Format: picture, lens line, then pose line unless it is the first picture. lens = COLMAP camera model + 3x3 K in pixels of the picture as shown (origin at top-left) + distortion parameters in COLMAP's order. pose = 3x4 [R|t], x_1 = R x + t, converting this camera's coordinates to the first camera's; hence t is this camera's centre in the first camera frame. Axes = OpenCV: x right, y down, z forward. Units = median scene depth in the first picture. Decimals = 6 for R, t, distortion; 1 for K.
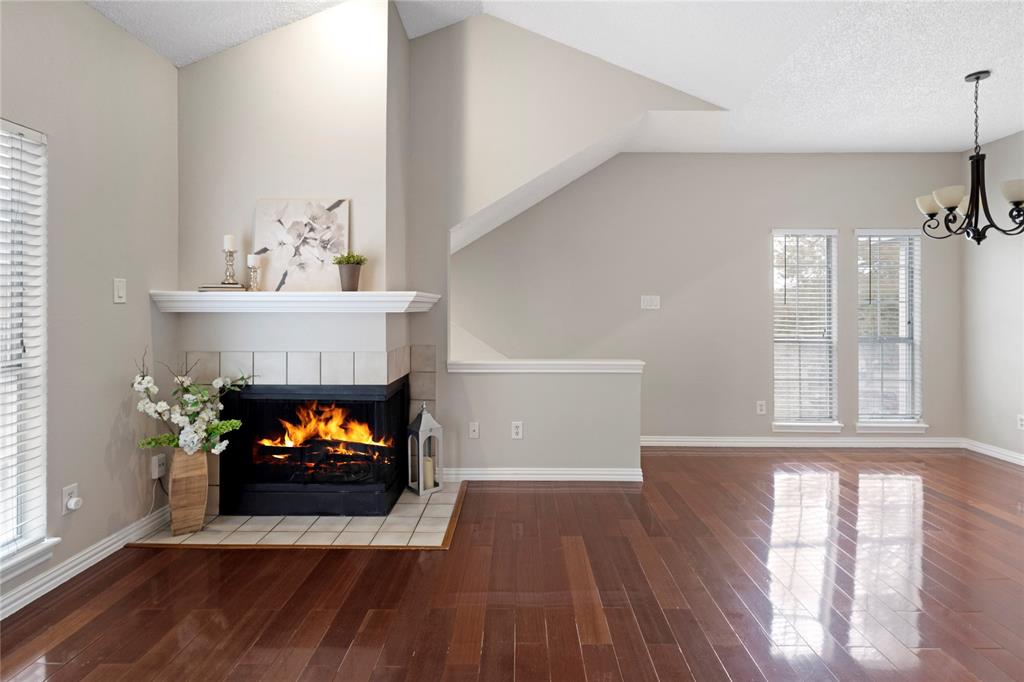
lens RADIAL K [[503.3, 0, 512.7], [0, 503.3, 302.6], [0, 0, 1]] dist [0.000335, -0.000404]
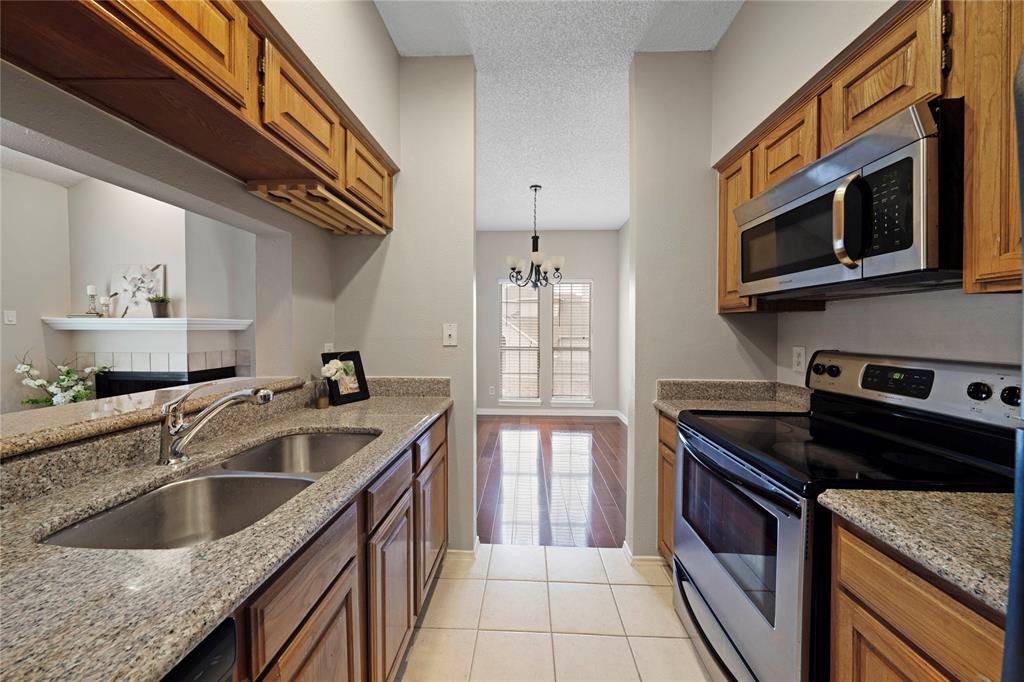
lens RADIAL K [[358.9, 0, 515.6], [0, 358.9, 333.3], [0, 0, 1]] dist [-0.009175, -0.000526]
pose [[0.999849, 0.002386, -0.017187, 0.888694], [-0.001966, 0.999701, 0.024366, -0.001410], [0.017240, -0.024328, 0.999555, -0.192027]]
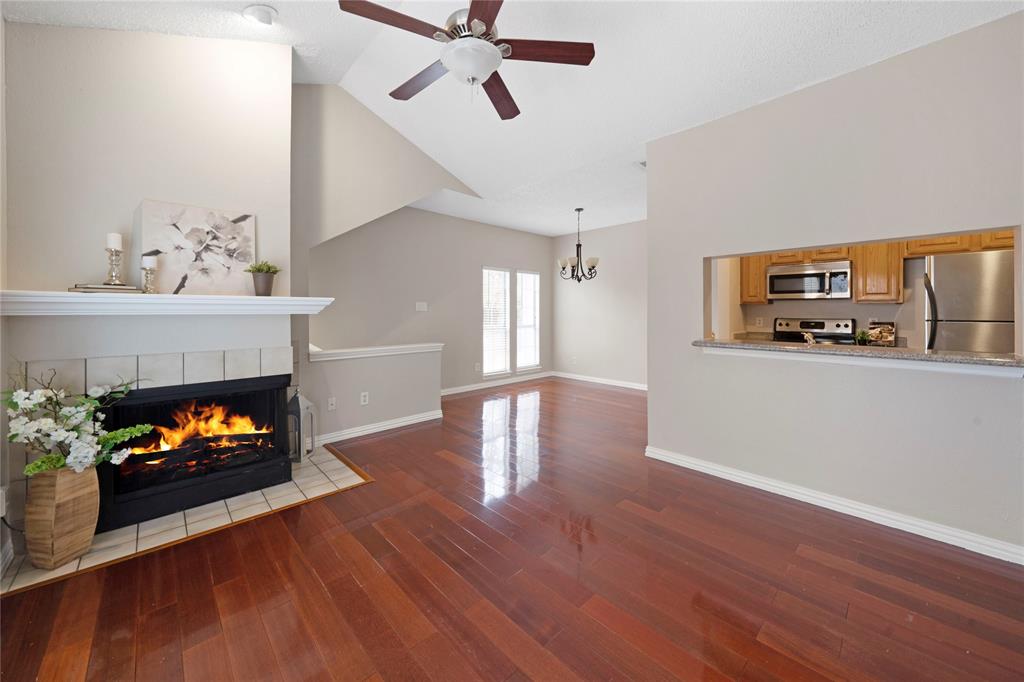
lens RADIAL K [[374.6, 0, 512.9], [0, 374.6, 311.4], [0, 0, 1]] dist [-0.006952, 0.000114]
pose [[0.712973, -0.002355, 0.701187, -0.500838], [-0.008155, 0.999899, 0.011650, -0.002166], [-0.701144, -0.014024, 0.712882, -0.017504]]
